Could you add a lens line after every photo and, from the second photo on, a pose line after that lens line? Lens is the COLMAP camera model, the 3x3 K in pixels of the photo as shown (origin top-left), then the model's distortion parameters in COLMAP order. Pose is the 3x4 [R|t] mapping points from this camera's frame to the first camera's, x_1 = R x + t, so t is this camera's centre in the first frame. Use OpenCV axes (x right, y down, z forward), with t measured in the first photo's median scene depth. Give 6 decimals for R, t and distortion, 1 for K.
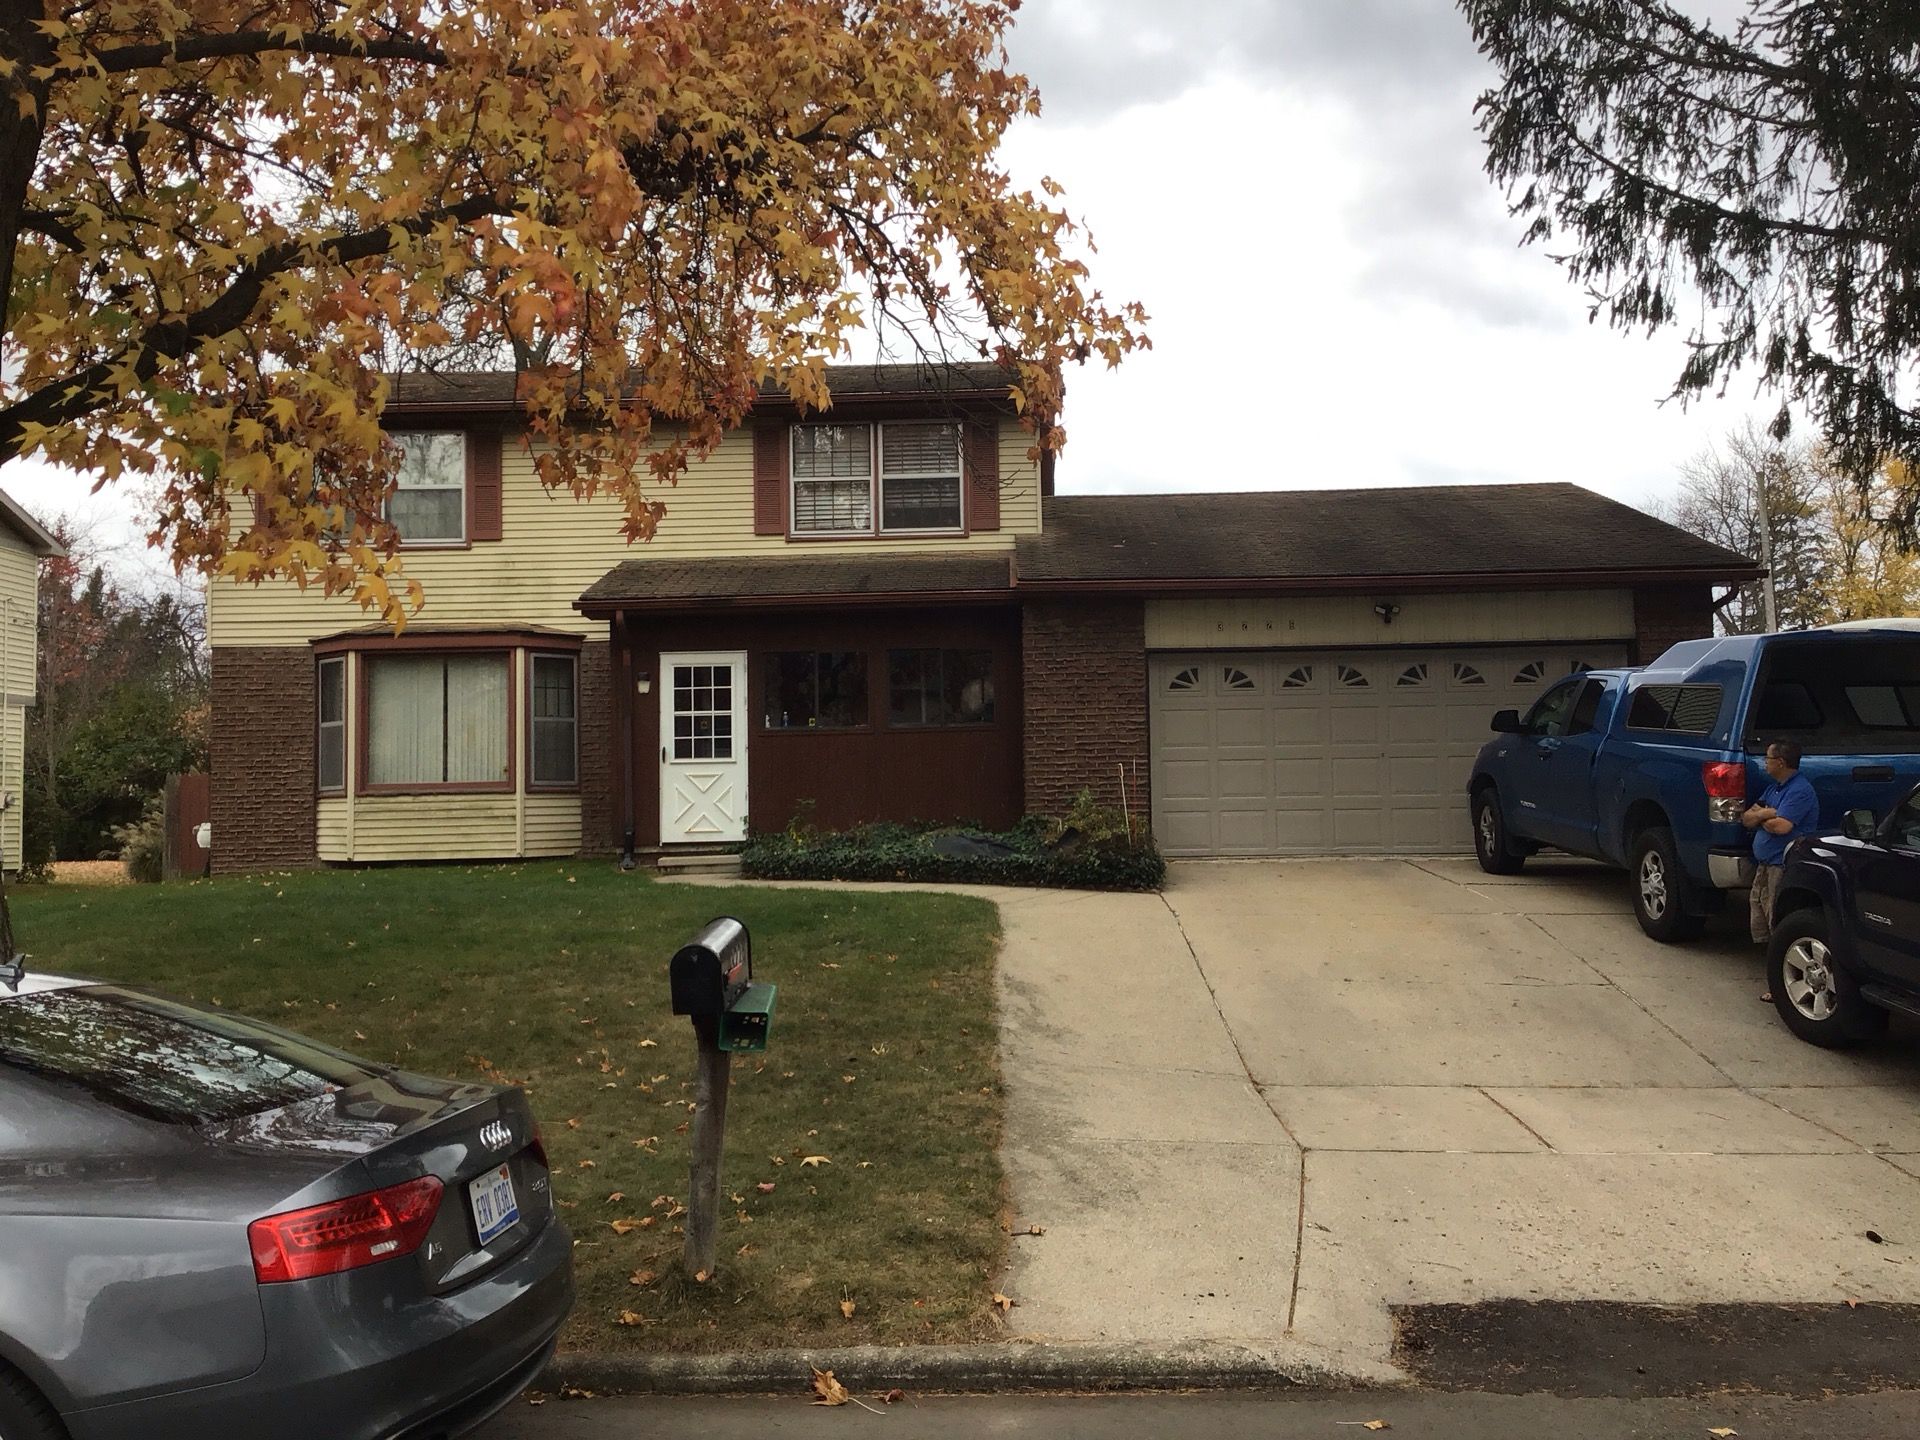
lens RADIAL K [[1778.4, 0, 986.9], [0, 1778.4, 651.7], [0, 0, 1]] dist [0.127852, -0.231160]
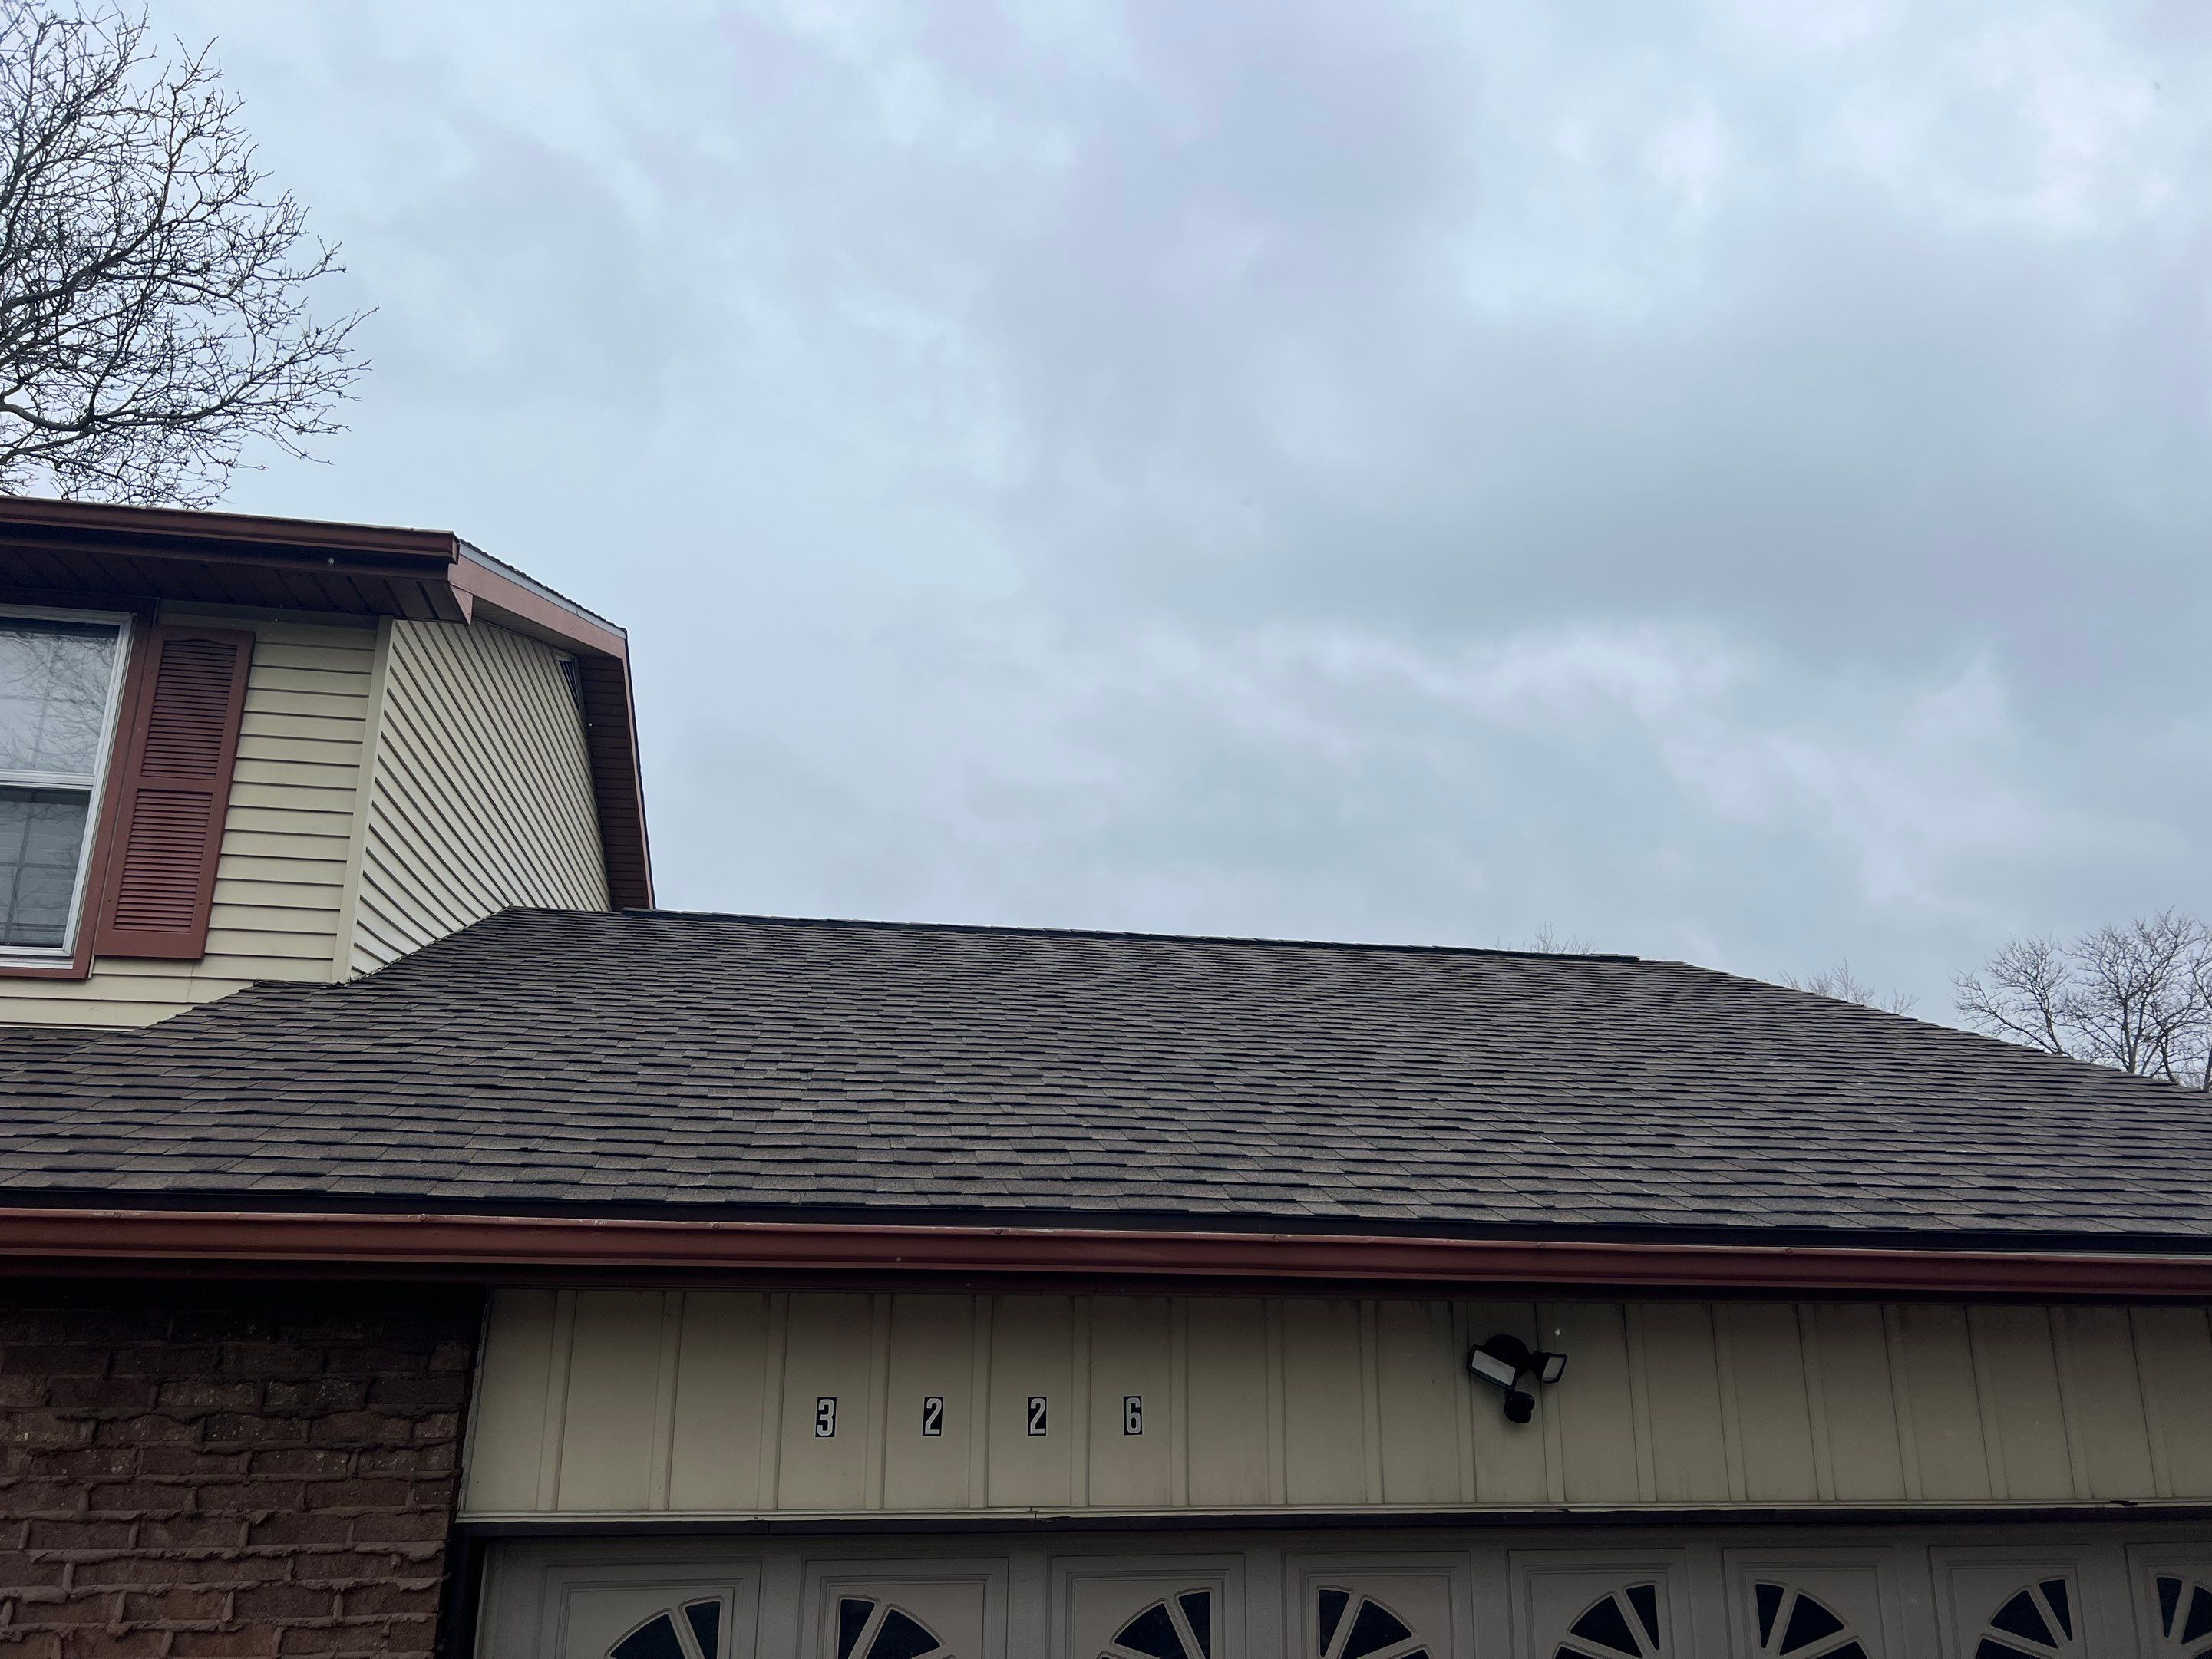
lens RADIAL K [[1623.2, 0, 1106.0], [0, 1623.2, 829.5], [0, 0, 1]] dist [0.041840, -0.048061]
pose [[0.978016, 0.082293, 0.191607, 0.108341], [-0.045726, 0.981108, -0.187977, -0.045986], [-0.203457, 0.175083, 0.963302, 0.709211]]
